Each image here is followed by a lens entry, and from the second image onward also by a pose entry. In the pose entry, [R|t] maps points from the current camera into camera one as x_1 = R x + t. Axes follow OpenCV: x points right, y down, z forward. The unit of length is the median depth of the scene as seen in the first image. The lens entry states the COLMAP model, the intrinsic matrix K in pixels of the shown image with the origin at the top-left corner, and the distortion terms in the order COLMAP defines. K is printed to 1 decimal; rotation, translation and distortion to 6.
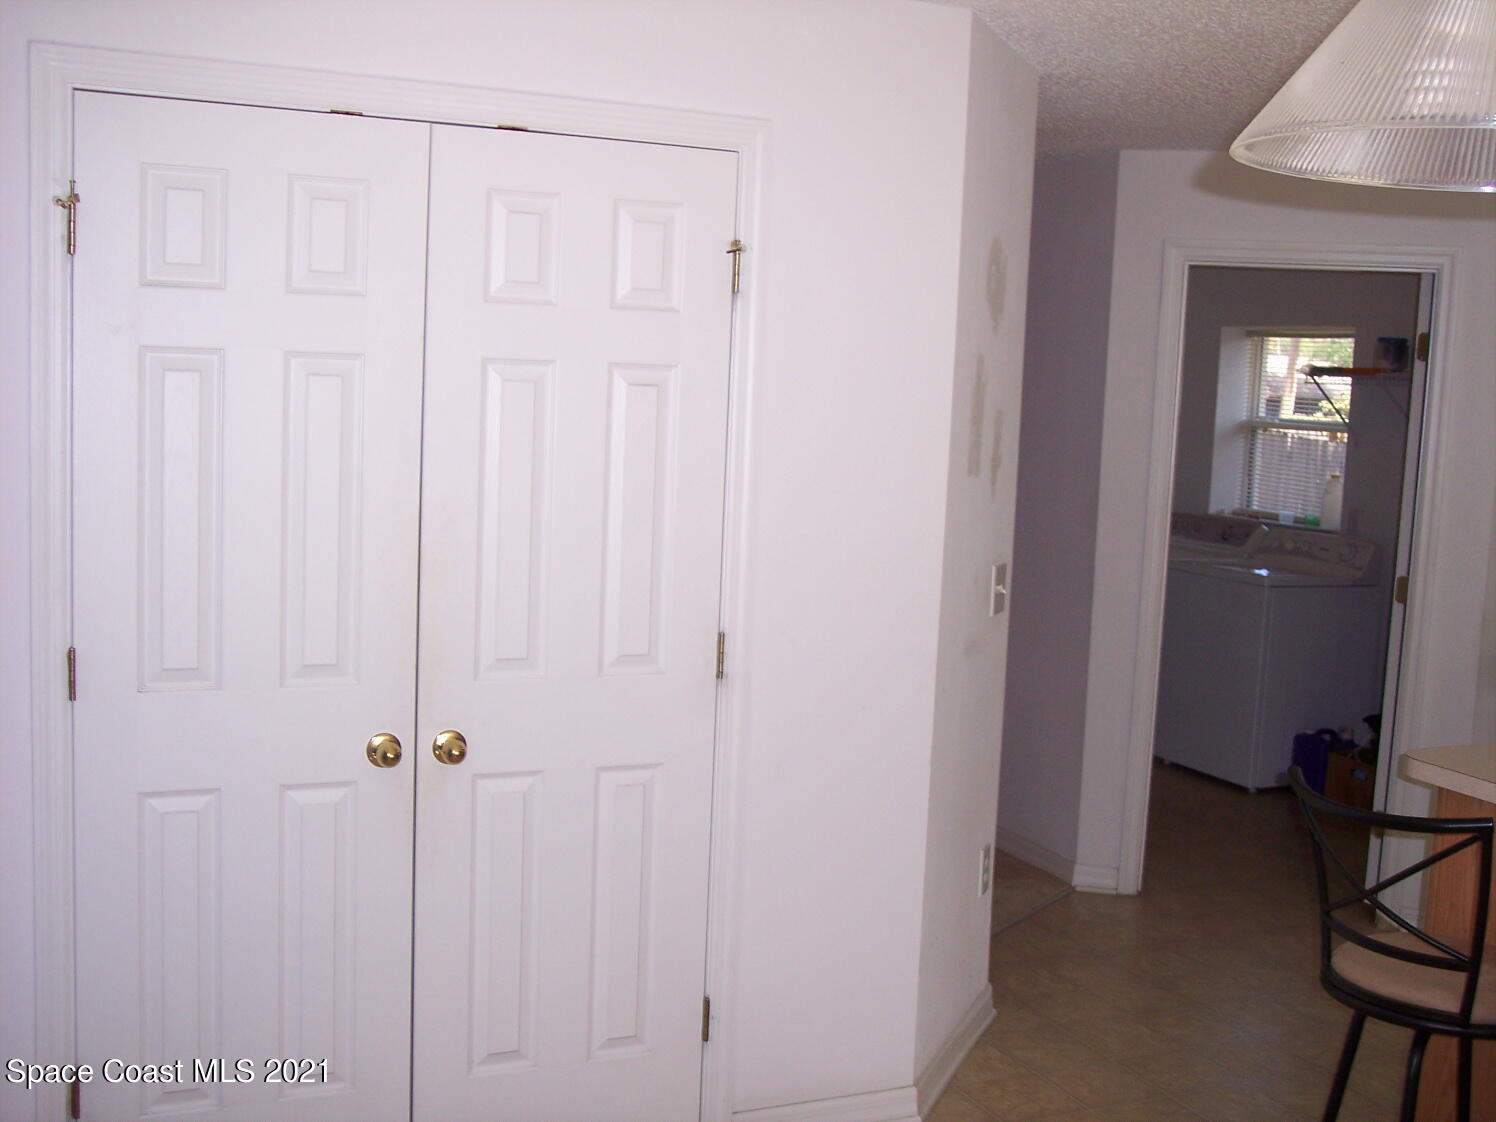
lens RADIAL K [[1705.1, 0, 748.0], [0, 1705.1, 561.0], [0, 0, 1]] dist [-0.129583, 0.159736]
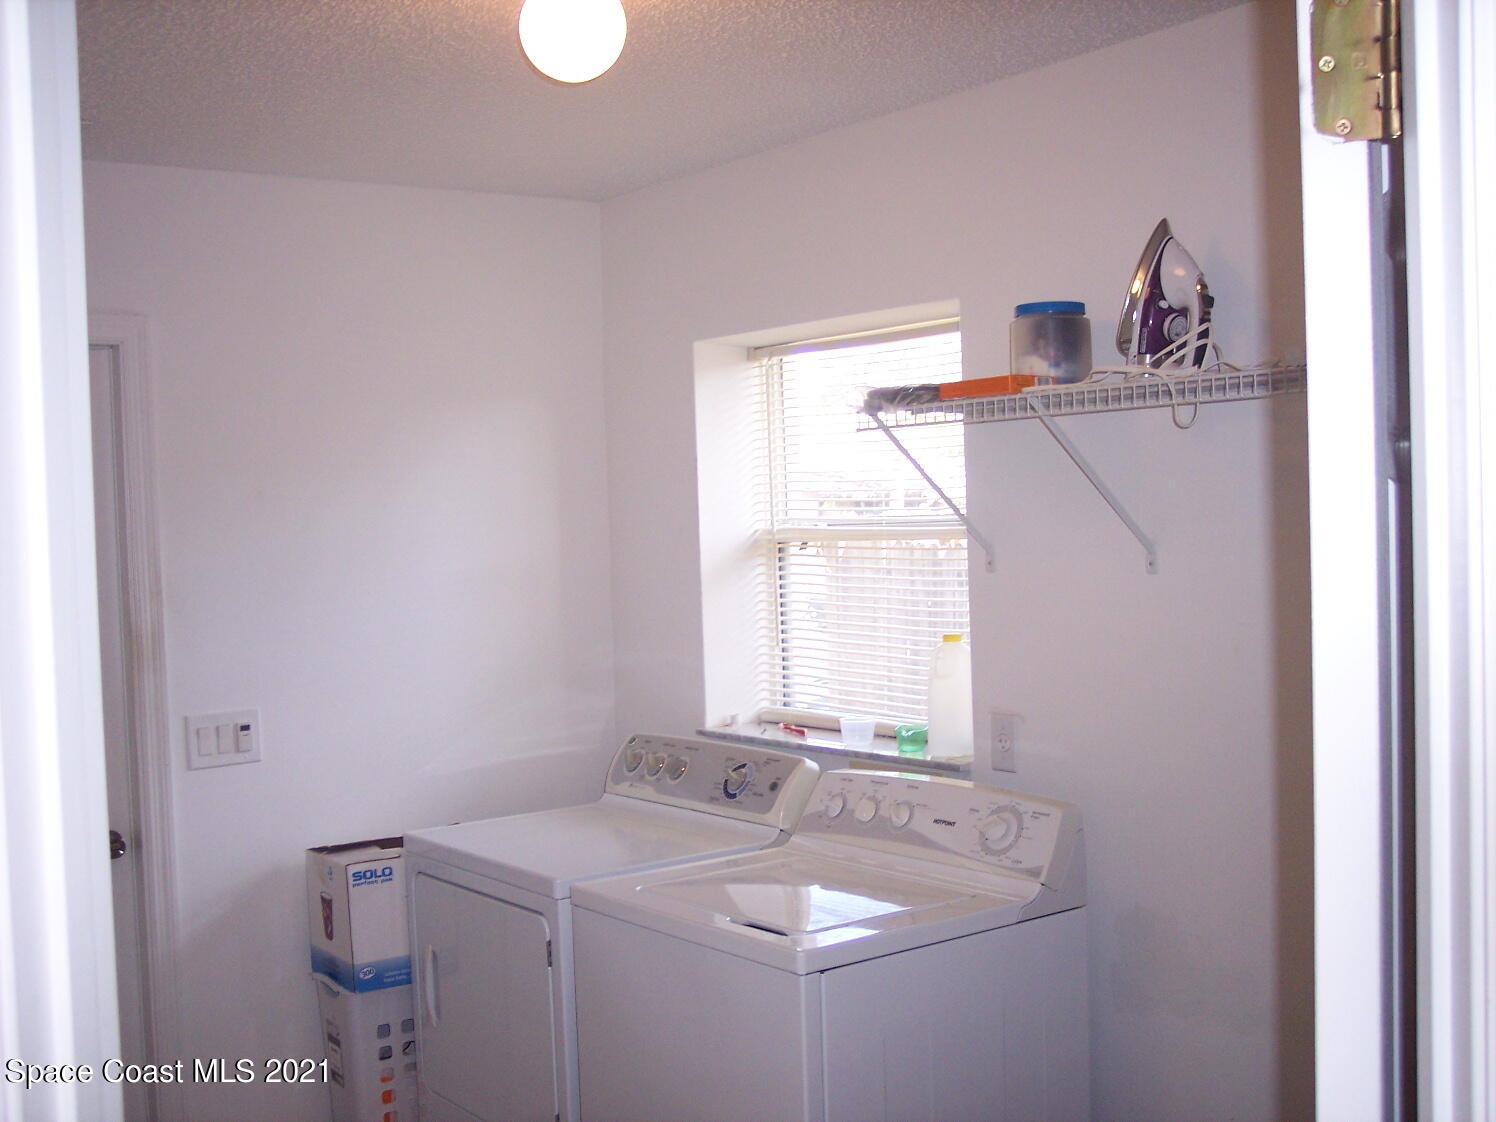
lens RADIAL K [[1705.1, 0, 748.0], [0, 1705.1, 561.0], [0, 0, 1]] dist [-0.129583, 0.159736]
pose [[0.973497, -0.085186, 0.212243, 0.198756], [0.101311, 0.992645, -0.066279, -0.045162], [-0.205036, 0.086025, 0.974967, 0.558564]]
